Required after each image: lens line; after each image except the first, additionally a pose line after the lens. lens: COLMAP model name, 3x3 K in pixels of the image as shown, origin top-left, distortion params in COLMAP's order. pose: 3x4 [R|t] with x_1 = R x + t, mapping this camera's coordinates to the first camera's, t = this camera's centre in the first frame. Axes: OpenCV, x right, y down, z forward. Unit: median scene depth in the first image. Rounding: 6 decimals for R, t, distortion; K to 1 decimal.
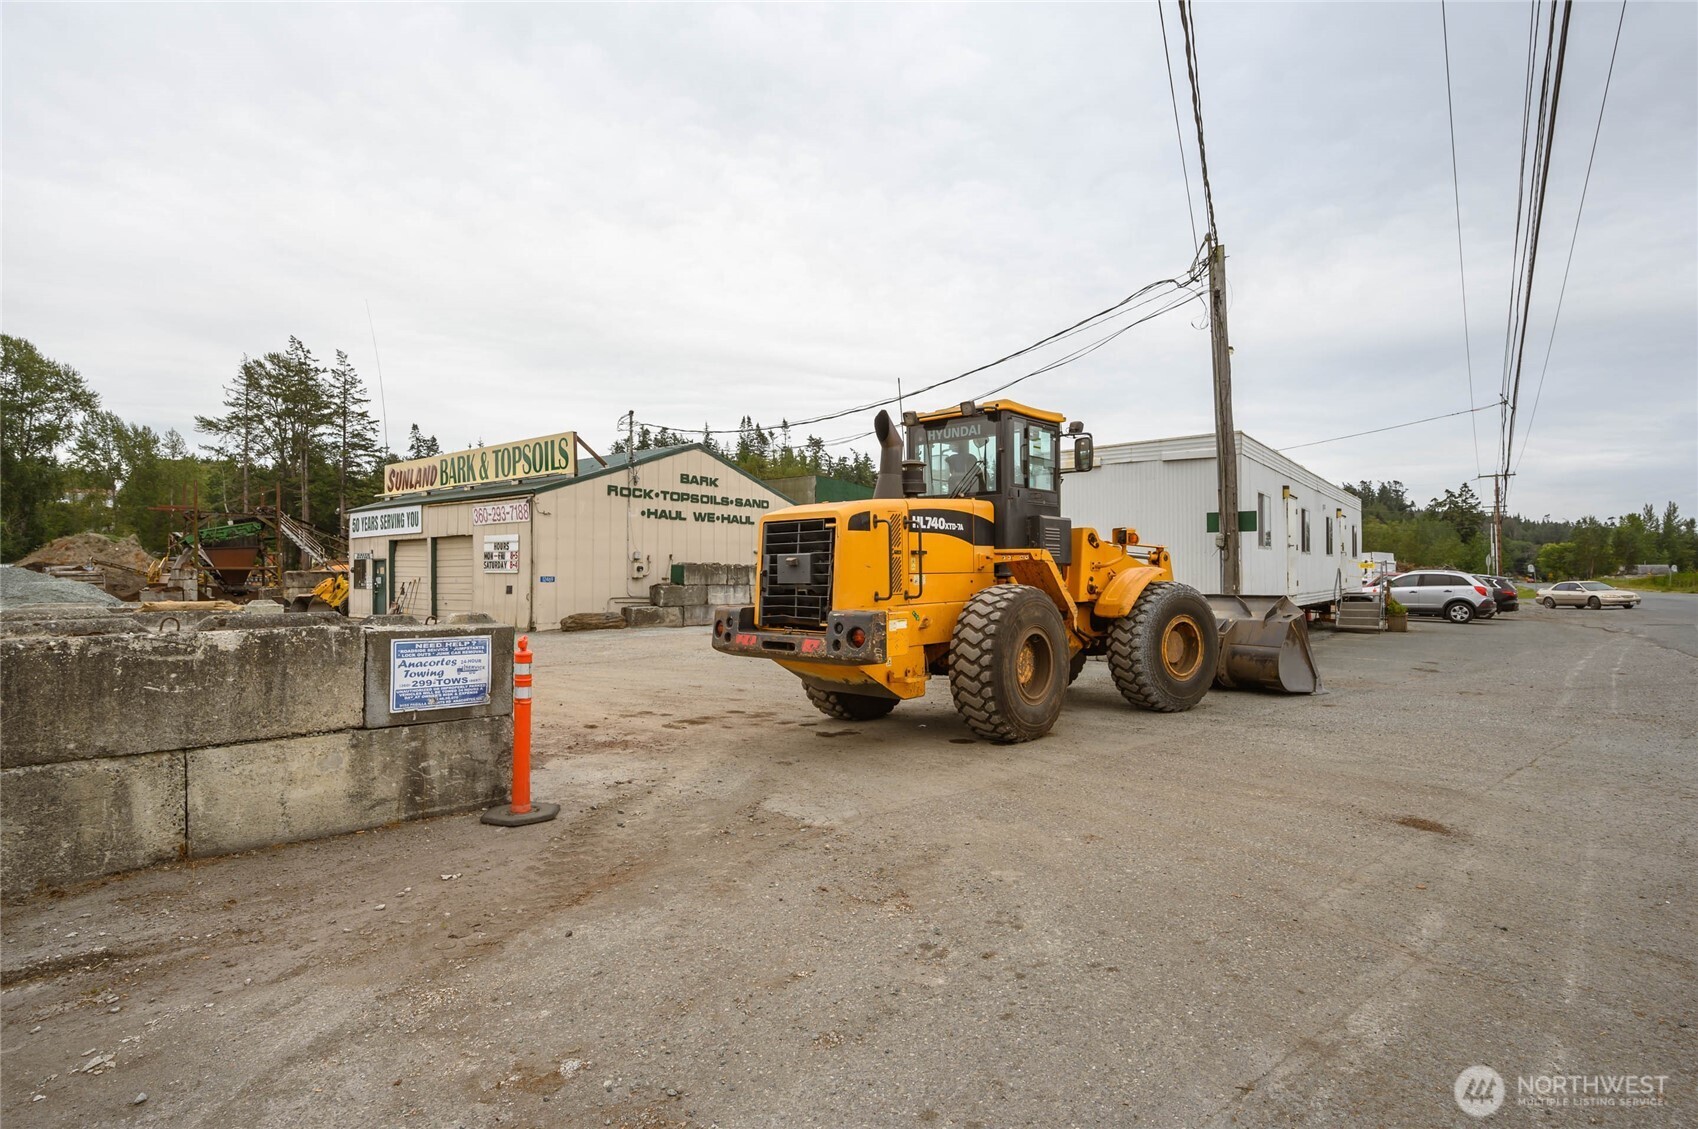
lens RADIAL K [[869.7, 0, 841.2], [0, 869.7, 565.6], [0, 0, 1]] dist [0.000847, -0.002338]
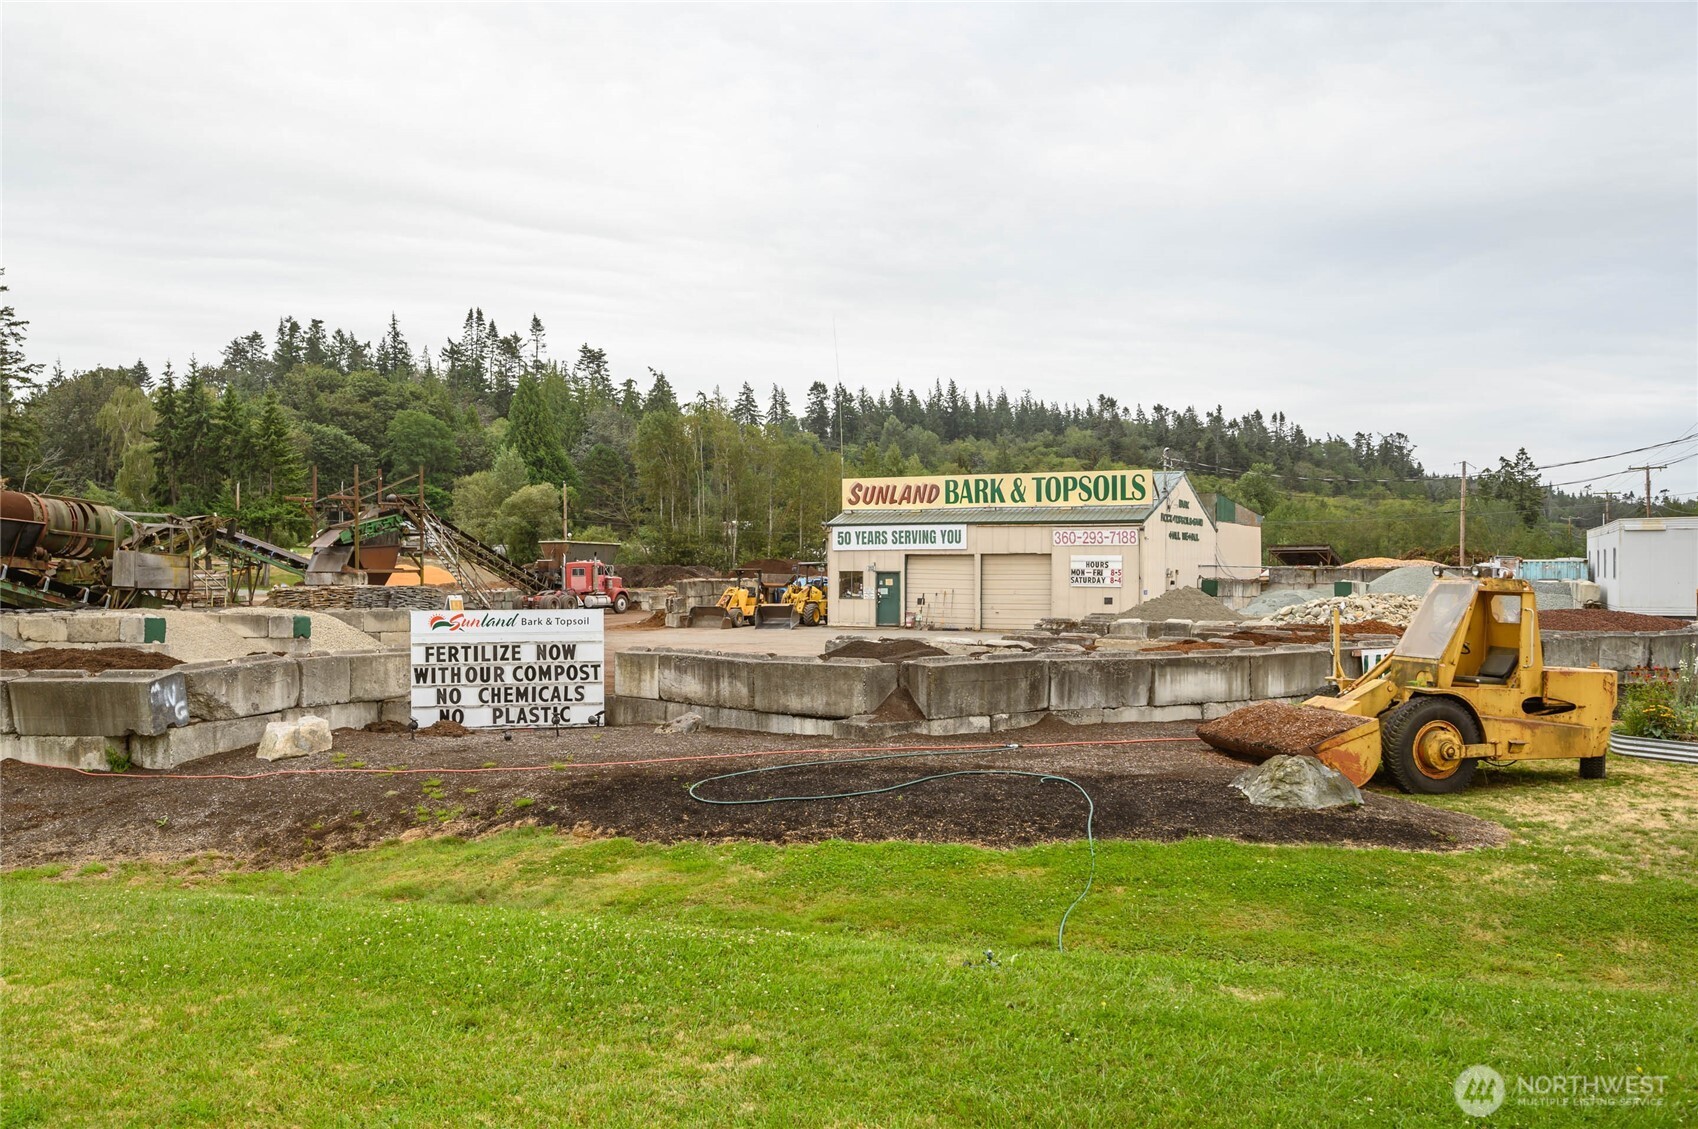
lens RADIAL K [[1462.0, 0, 834.0], [0, 1462.0, 569.7], [0, 0, 1]] dist [-0.006250, 0.000637]
pose [[0.977076, 0.003316, 0.212867, -0.193002], [-0.006183, 0.999899, 0.012805, -0.006381], [-0.212803, -0.013828, 0.976997, -0.147344]]
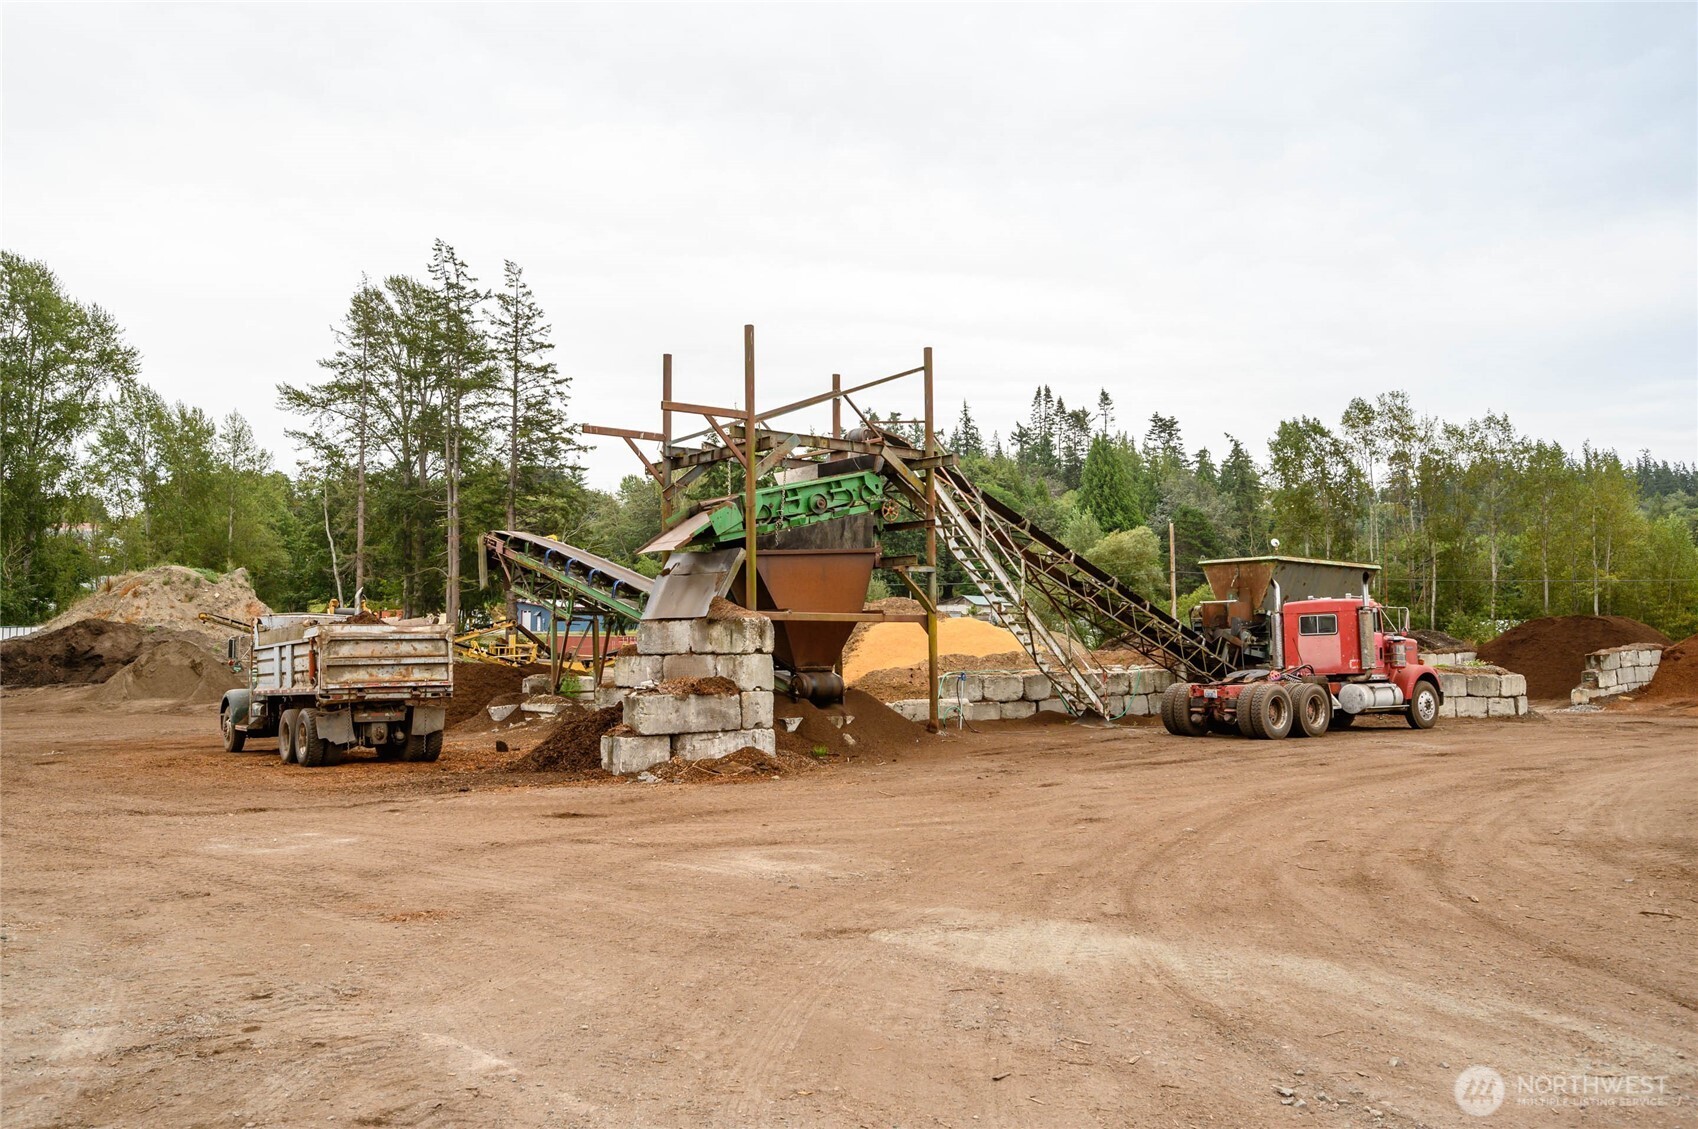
lens RADIAL K [[1317.0, 0, 843.5], [0, 1317.0, 555.6], [0, 0, 1]] dist [0.005681, -0.005284]
pose [[0.984304, -0.012038, -0.176069, -0.204675], [0.001581, 0.998233, -0.059408, 0.002933], [0.176473, 0.058197, 0.982584, 0.182392]]
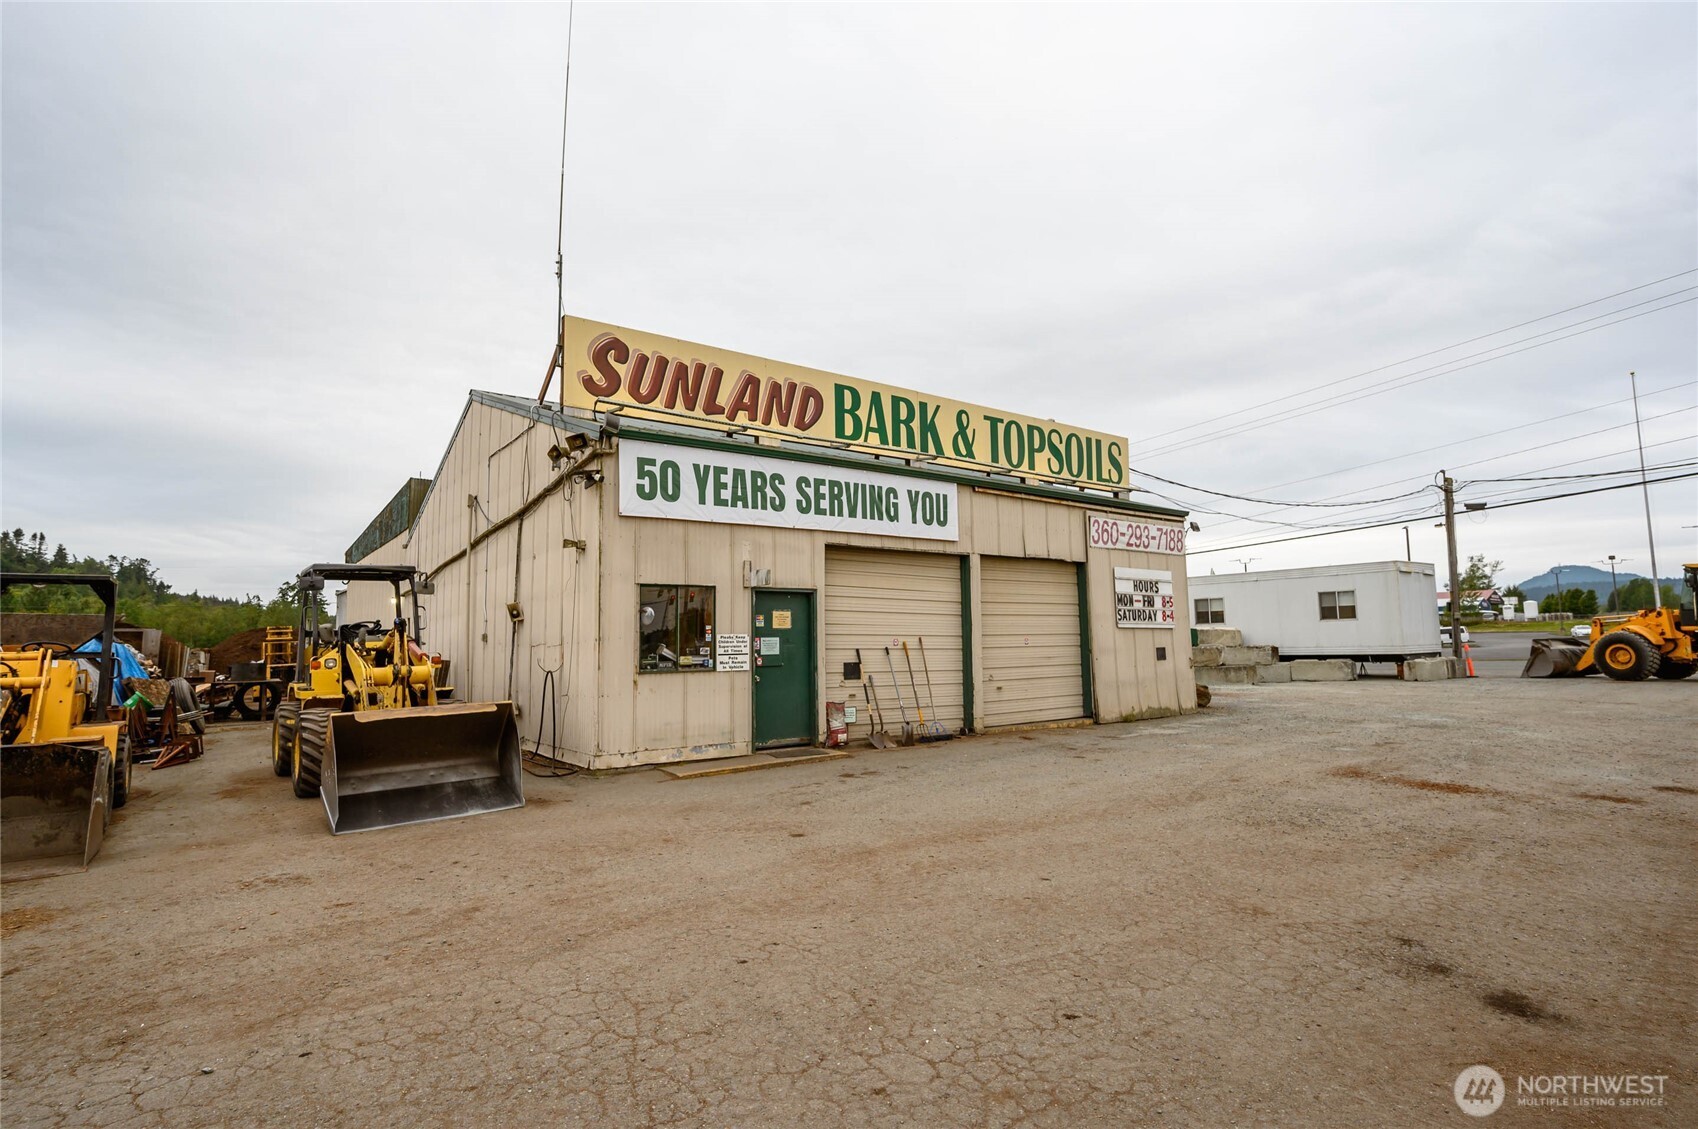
lens RADIAL K [[834.6, 0, 839.5], [0, 834.6, 563.5], [0, 0, 1]] dist [-0.000229, -0.000089]
pose [[0.255946, 0.094272, 0.962083, -0.172161], [0.004793, 0.995098, -0.098782, 0.003436], [-0.966679, 0.029895, 0.254240, 0.174215]]
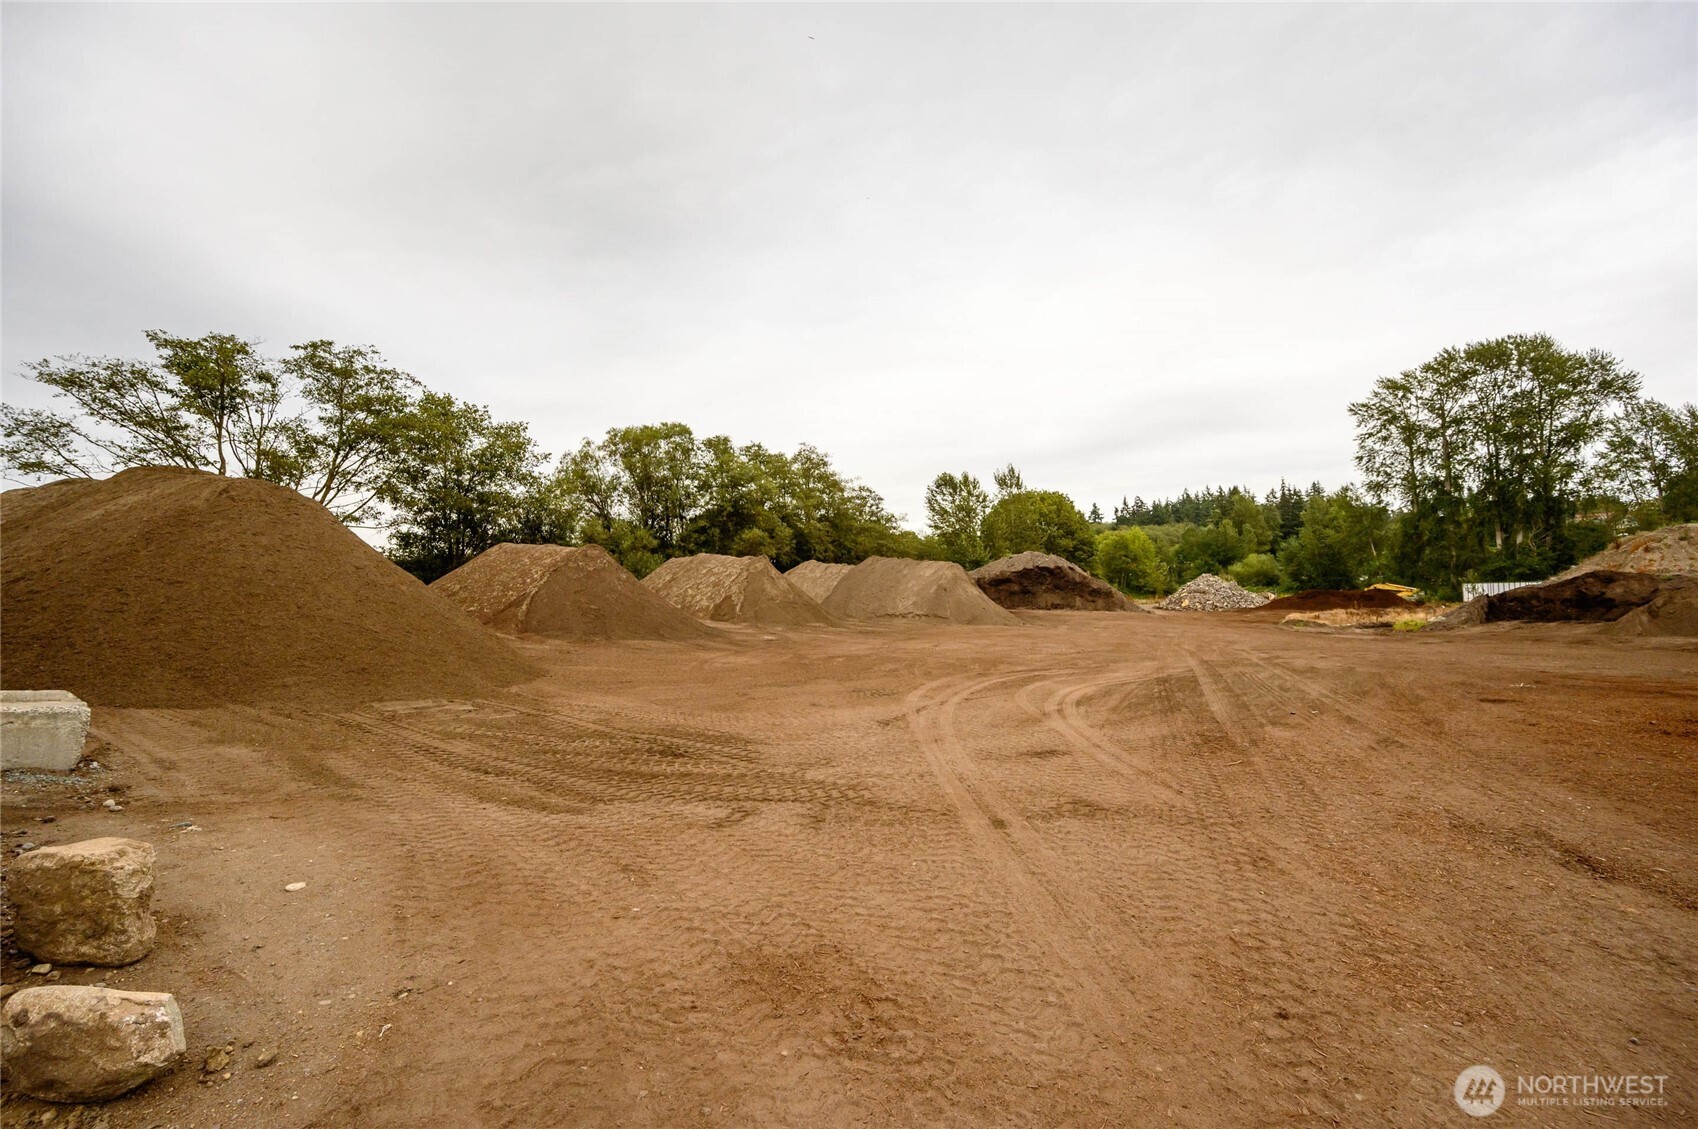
lens RADIAL K [[663.9, 0, 841.5], [0, 663.9, 565.7], [0, 0, 1]] dist [-0.001276, 0.000622]
pose [[0.010899, -0.043438, -0.998997, -0.254865], [0.004900, 0.999046, -0.043387, 0.006261], [0.999929, -0.004423, 0.011101, 0.250771]]
